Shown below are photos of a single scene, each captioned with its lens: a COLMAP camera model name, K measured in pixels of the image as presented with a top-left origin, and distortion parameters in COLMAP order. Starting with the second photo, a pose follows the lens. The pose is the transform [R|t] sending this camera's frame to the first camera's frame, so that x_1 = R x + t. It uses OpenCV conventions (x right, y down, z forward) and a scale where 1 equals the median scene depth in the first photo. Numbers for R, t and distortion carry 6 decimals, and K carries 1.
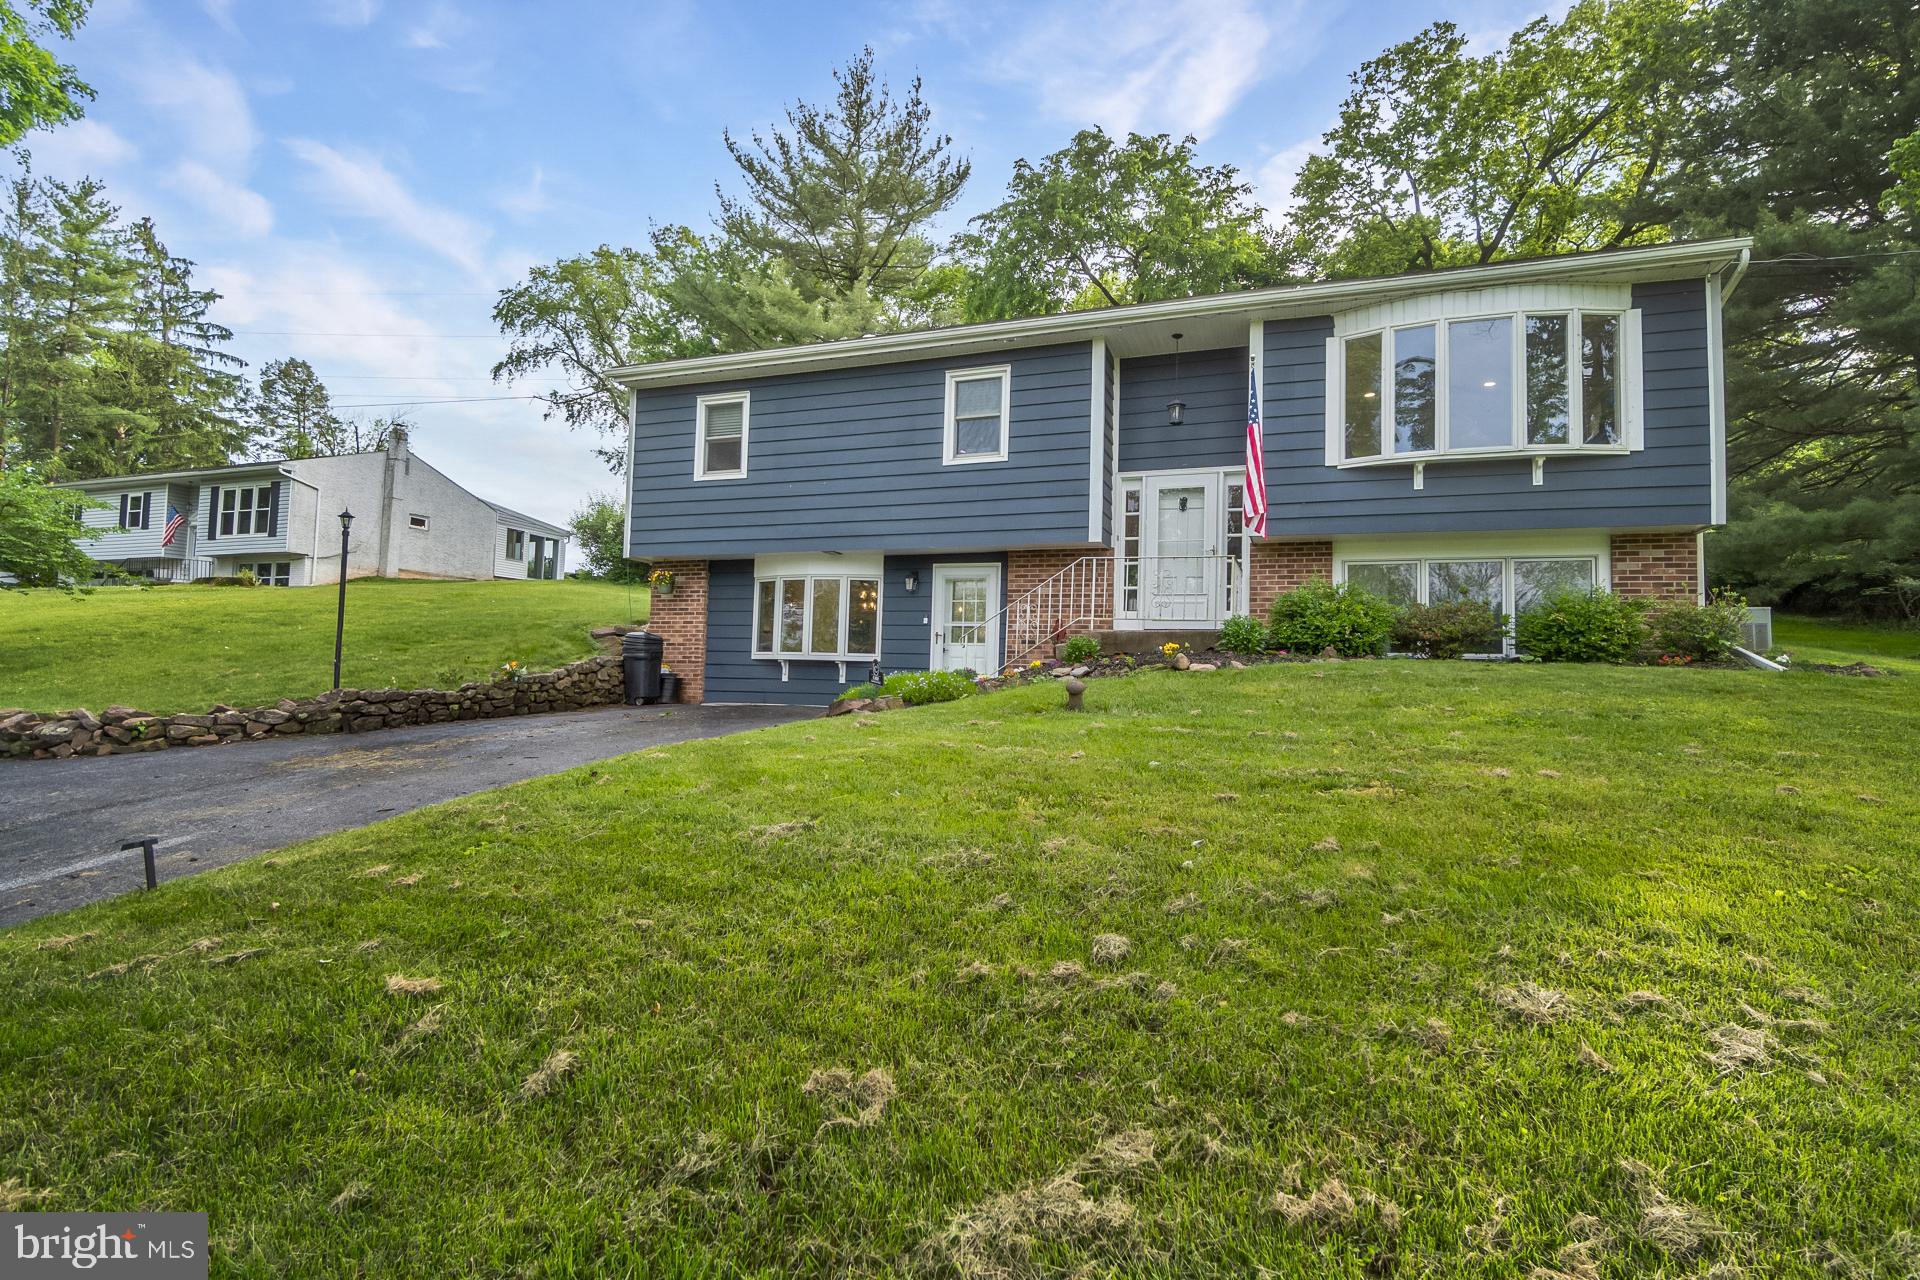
lens RADIAL K [[878.2, 0, 960.4], [0, 878.2, 638.5], [0, 0, 1]] dist [-0.000019, -0.000340]
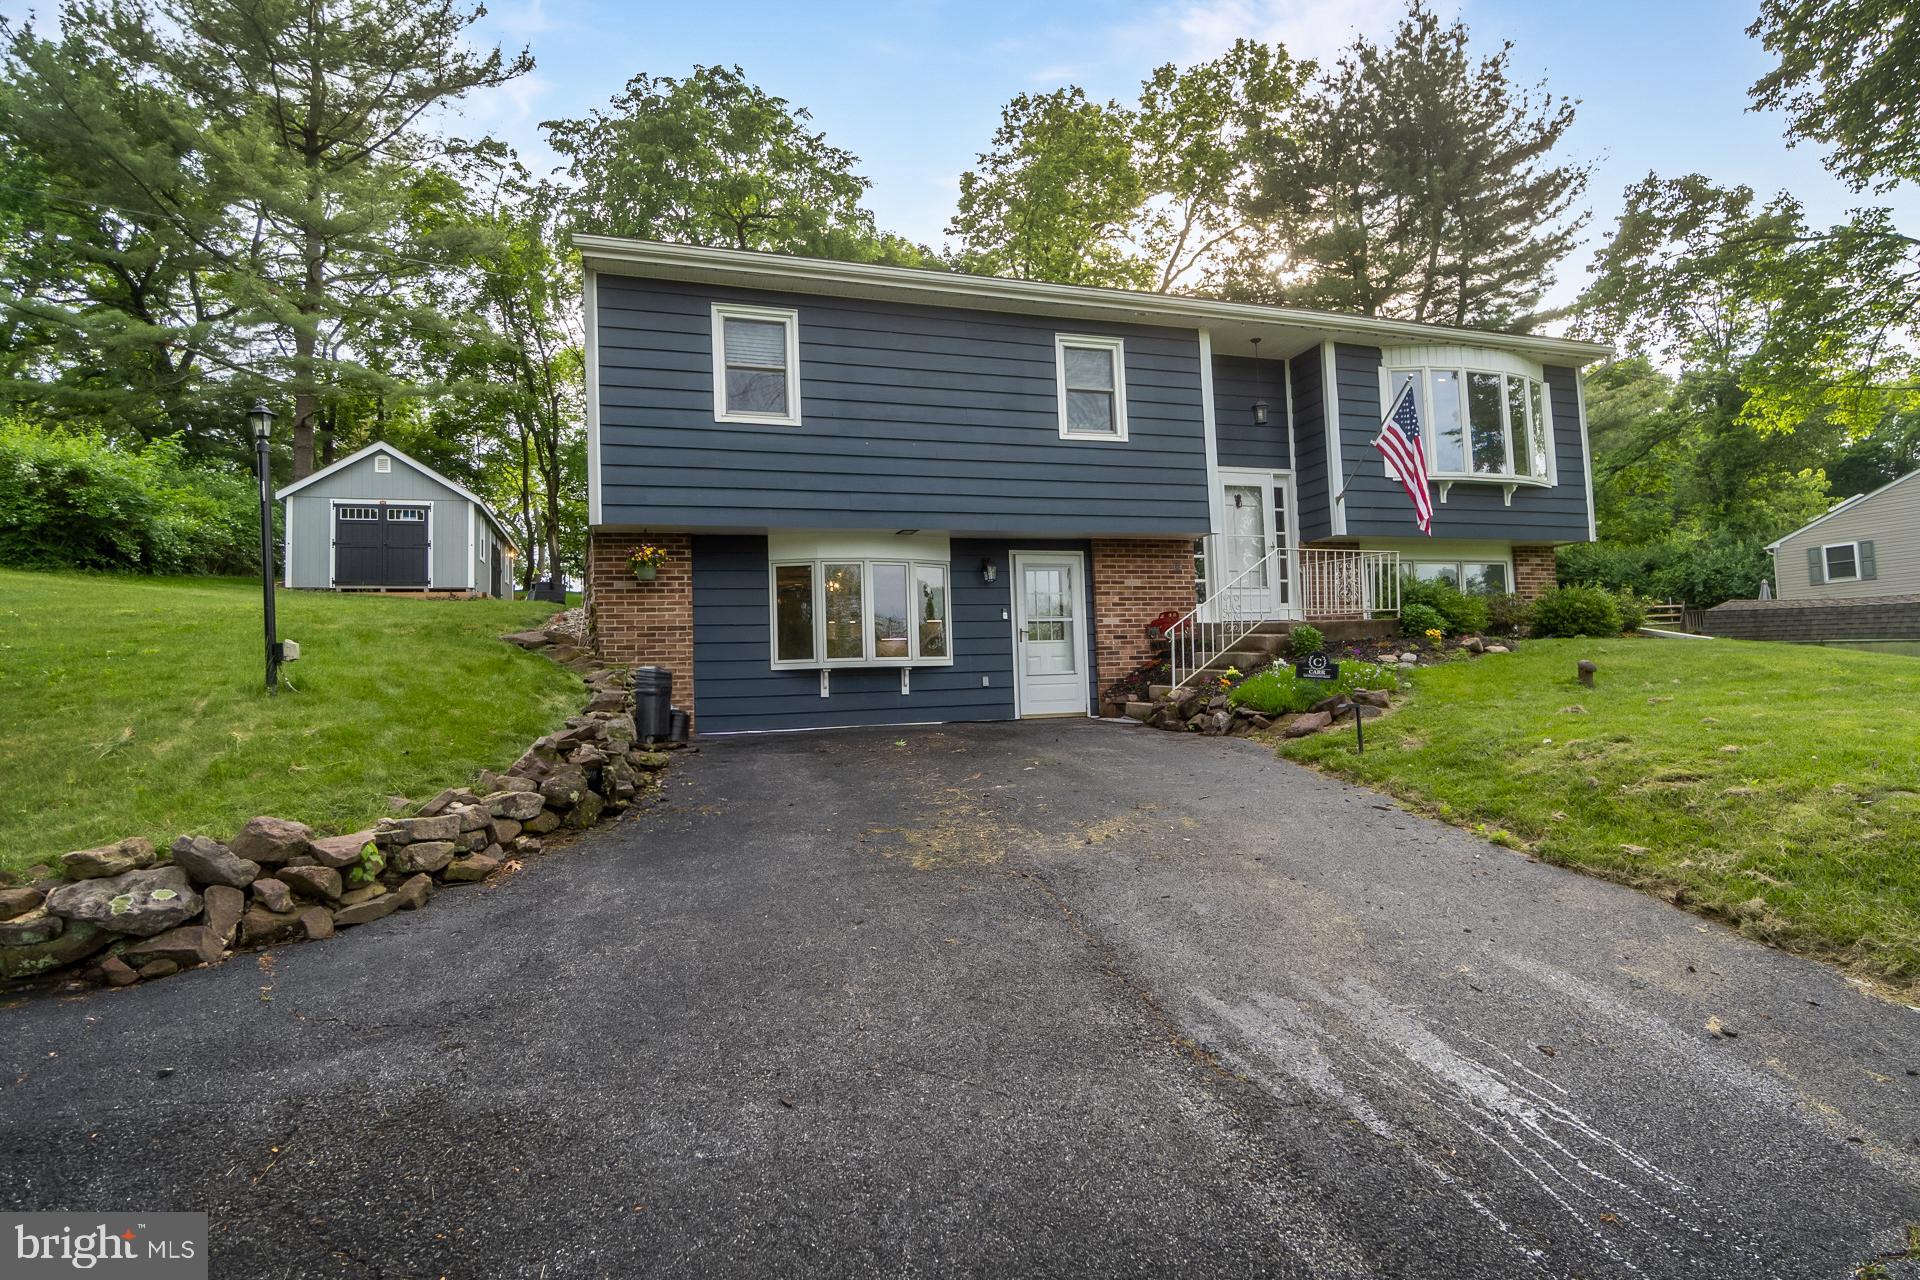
lens RADIAL K [[1003.8, 0, 960.2], [0, 1003.8, 634.4], [0, 0, 1]] dist [-0.002763, 0.000288]
pose [[0.777551, -0.021540, 0.628451, -0.717477], [0.023675, 0.999707, 0.004974, -0.008130], [-0.628374, 0.011011, 0.777834, 0.272796]]
